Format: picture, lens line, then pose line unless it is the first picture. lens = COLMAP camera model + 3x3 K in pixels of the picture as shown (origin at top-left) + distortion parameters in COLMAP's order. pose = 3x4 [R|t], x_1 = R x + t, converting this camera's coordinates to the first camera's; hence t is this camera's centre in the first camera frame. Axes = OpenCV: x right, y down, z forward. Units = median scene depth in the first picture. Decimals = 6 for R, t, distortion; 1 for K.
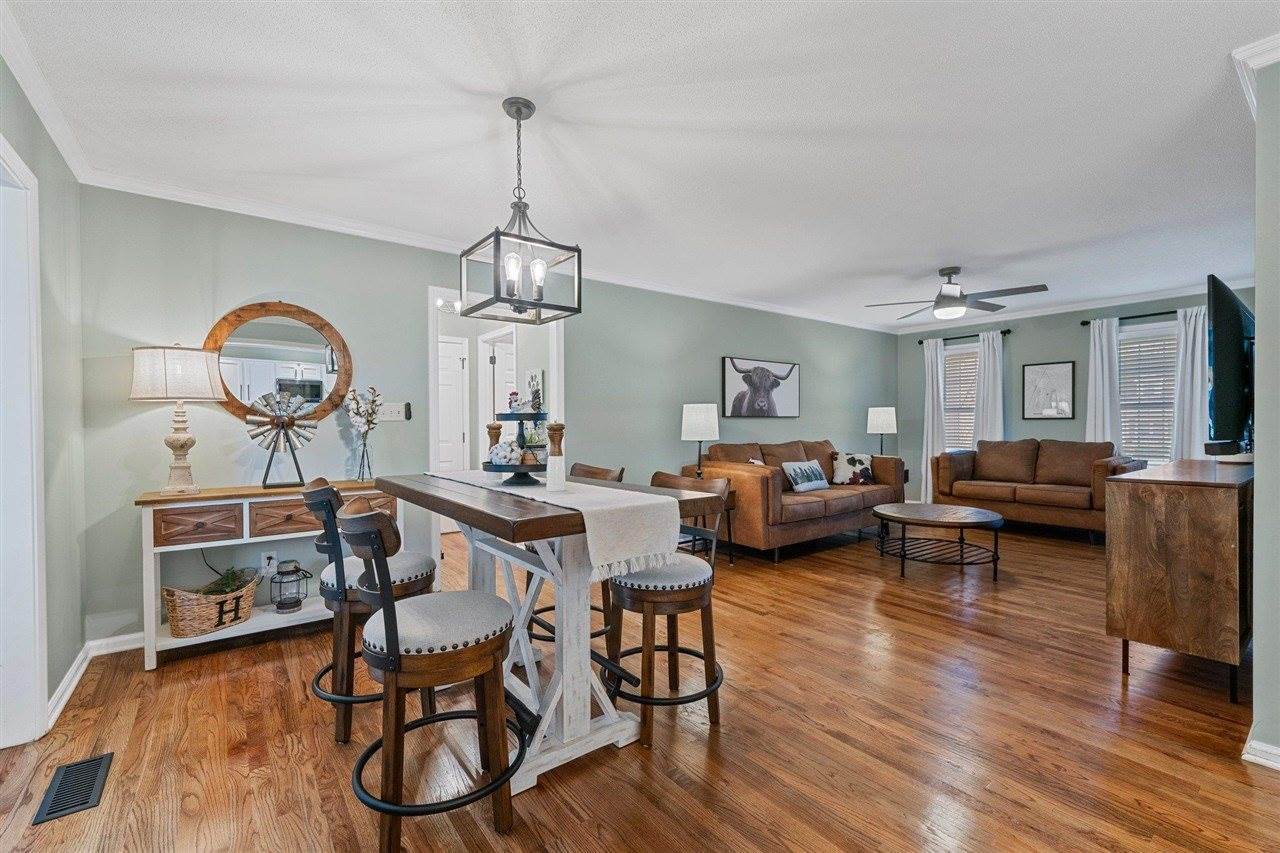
lens RADIAL K [[556.6, 0, 637.8], [0, 556.6, 429.2], [0, 0, 1]] dist [0.003024, 0.000447]
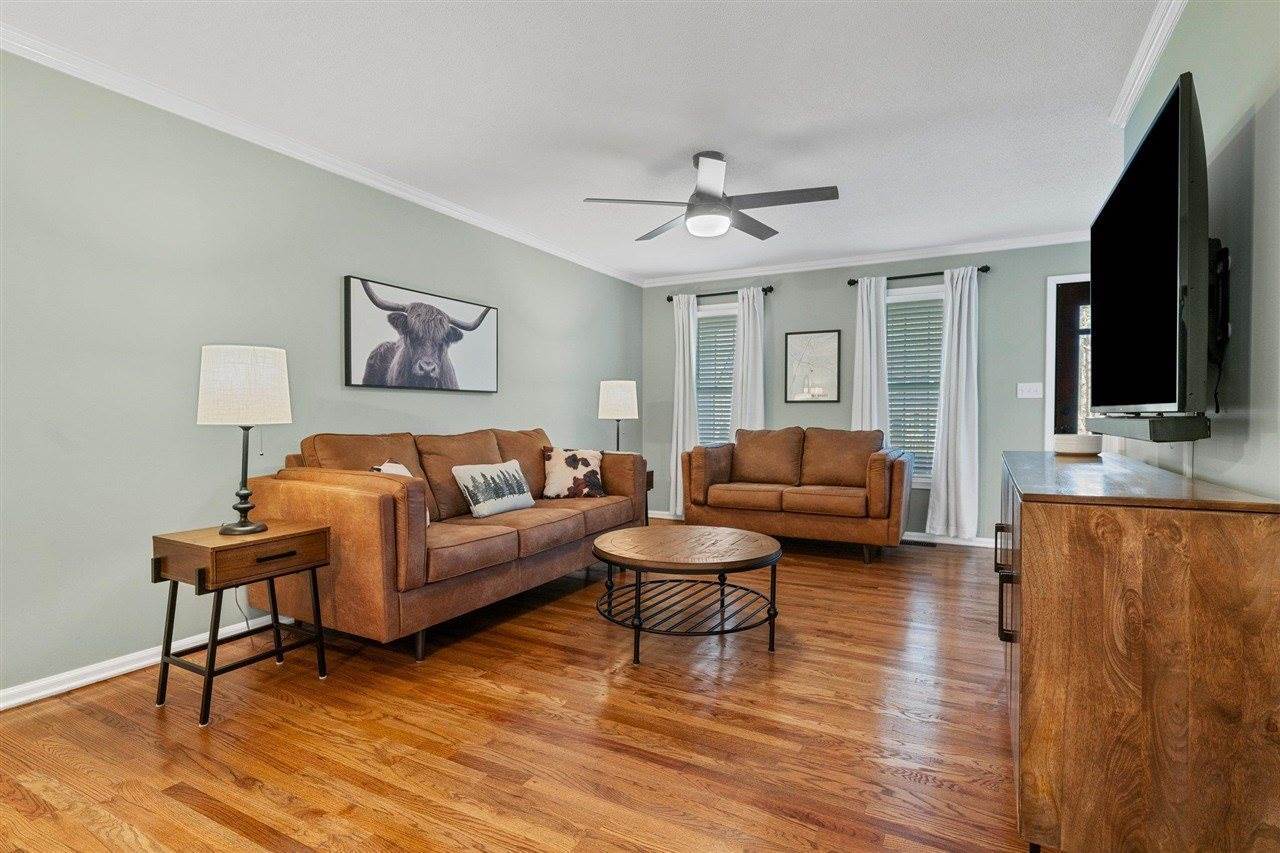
lens RADIAL K [[642.2, 0, 639.1], [0, 642.2, 424.9], [0, 0, 1]] dist [-0.001380, -0.000101]
pose [[0.914215, 0.001674, 0.405227, 0.163604], [-0.003011, 0.999992, 0.002662, 0.014578], [-0.405219, -0.003654, 0.914212, 0.309027]]
